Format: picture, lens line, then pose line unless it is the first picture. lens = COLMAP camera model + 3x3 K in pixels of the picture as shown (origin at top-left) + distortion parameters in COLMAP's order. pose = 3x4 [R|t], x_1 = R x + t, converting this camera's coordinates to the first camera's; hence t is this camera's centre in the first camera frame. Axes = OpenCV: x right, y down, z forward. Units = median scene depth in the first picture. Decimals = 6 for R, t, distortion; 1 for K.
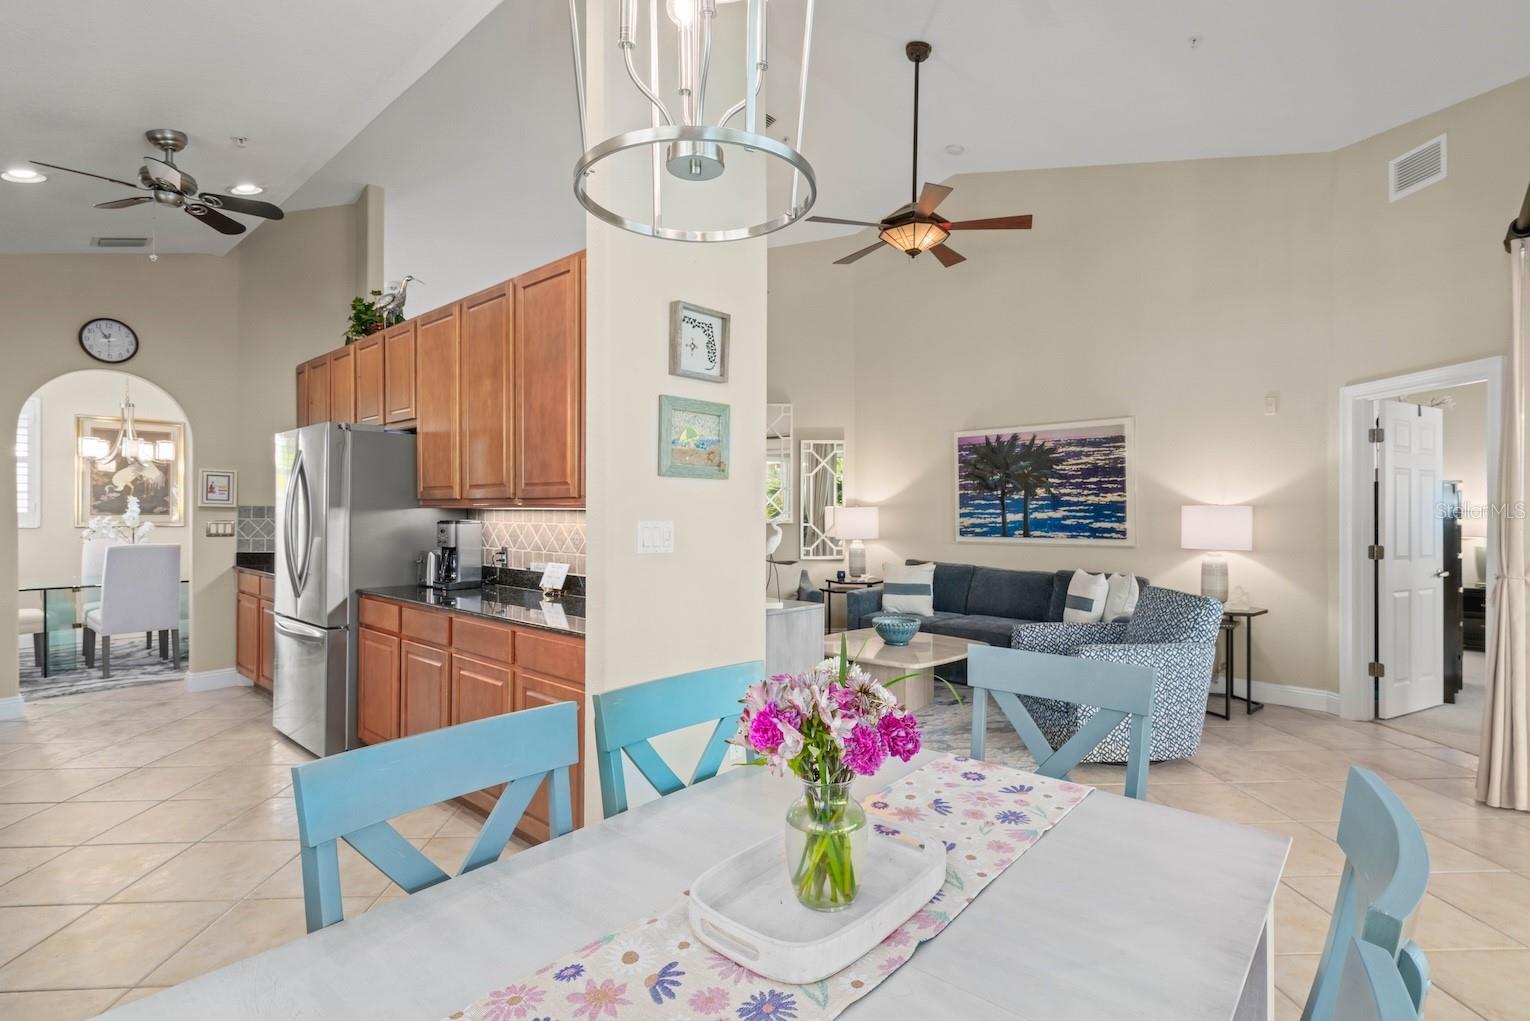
lens RADIAL K [[729.9, 0, 753.7], [0, 729.9, 507.8], [0, 0, 1]] dist [0.004124, -0.000501]
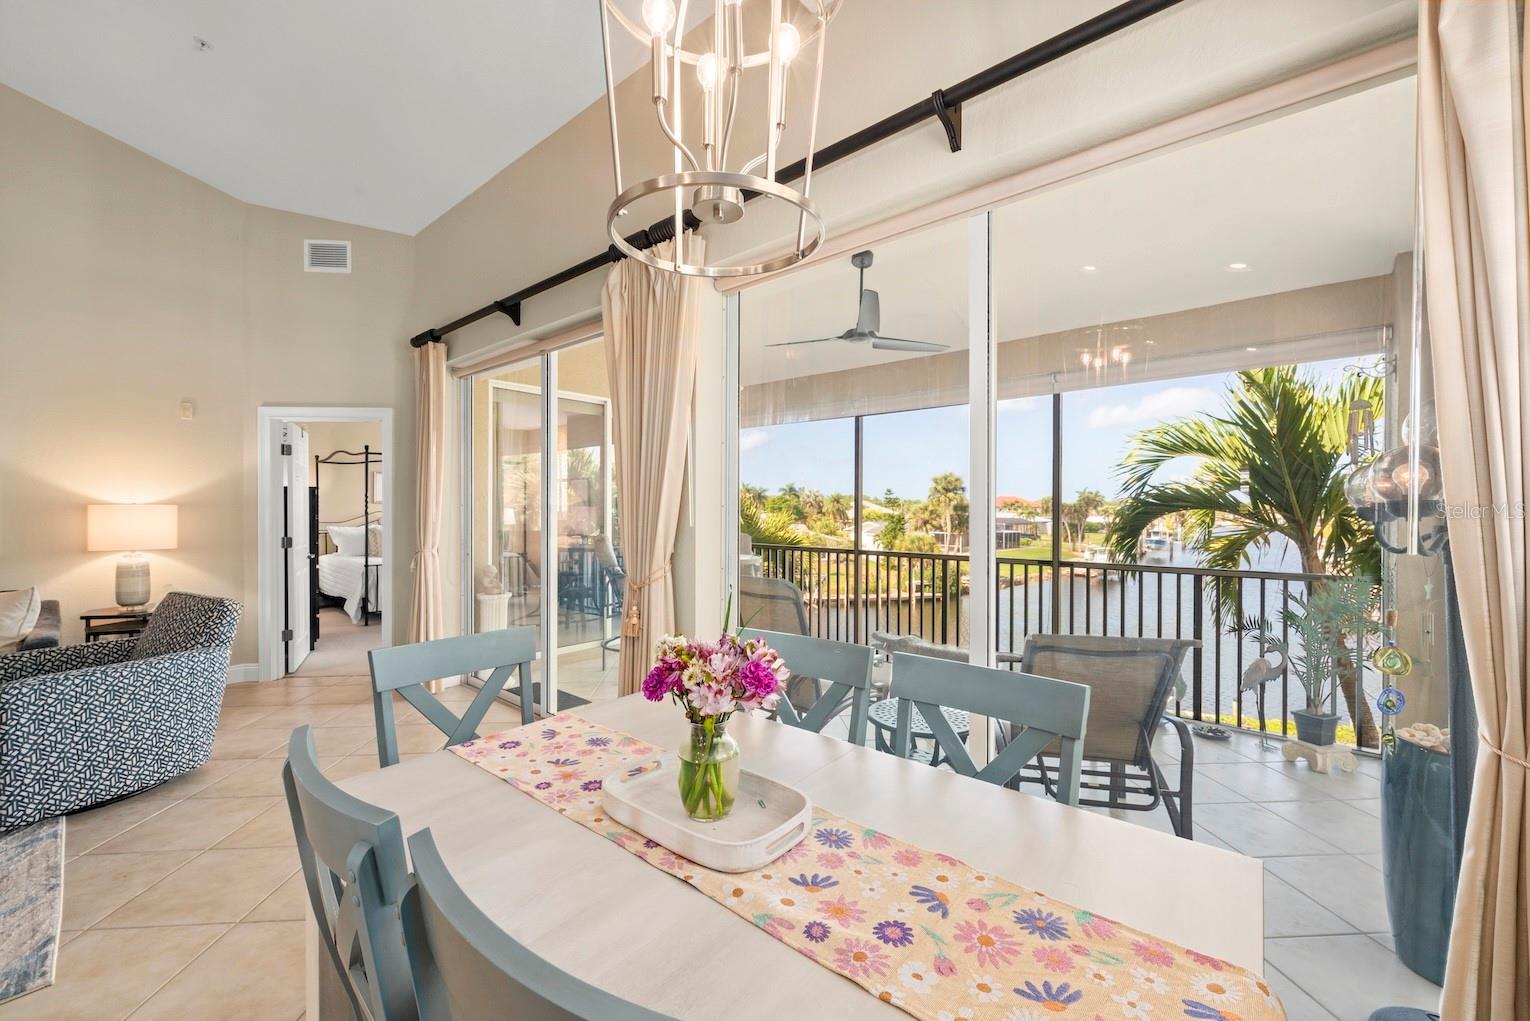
lens RADIAL K [[605.8, 0, 766.2], [0, 605.8, 514.1], [0, 0, 1]] dist [0.000922, 0.000178]
pose [[-0.029458, -0.009775, 0.999518, -0.178235], [-0.004231, 0.999944, 0.009655, -0.001938], [-0.999557, -0.003944, -0.029497, 0.168531]]
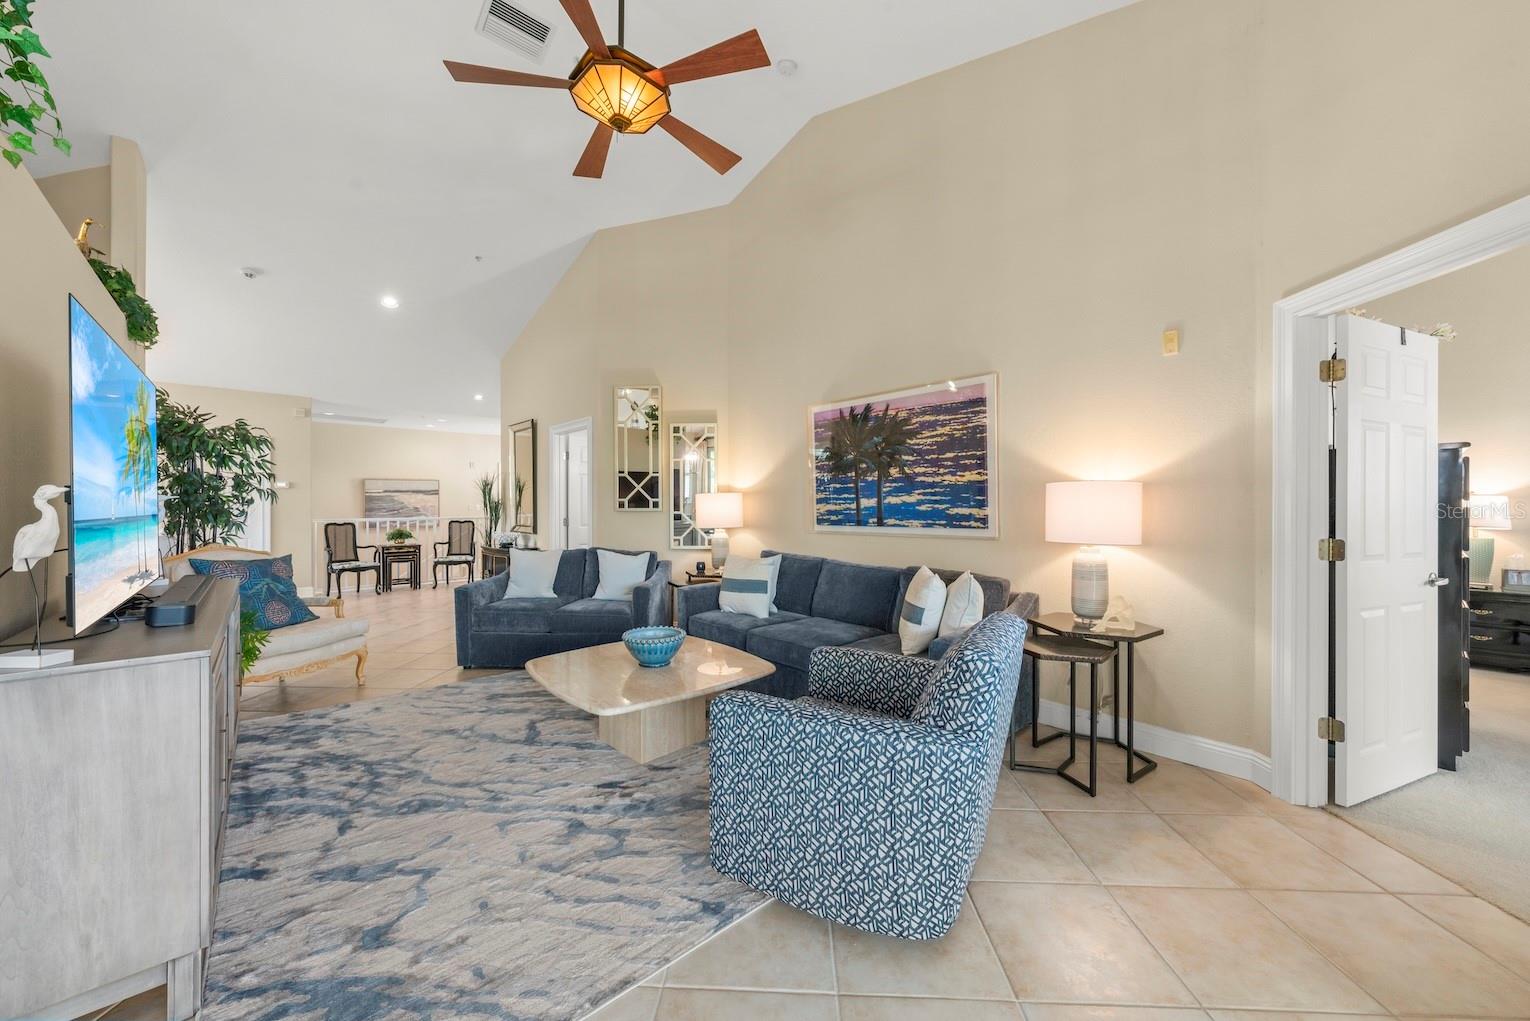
lens RADIAL K [[553.3, 0, 757.6], [0, 553.3, 506.1], [0, 0, 1]] dist [-0.002959, -0.000074]
pose [[0.995121, -0.001368, -0.098650, 0.320735], [0.001678, 0.999994, 0.003053, 0.016230], [0.098645, -0.003204, 0.995117, 0.379225]]
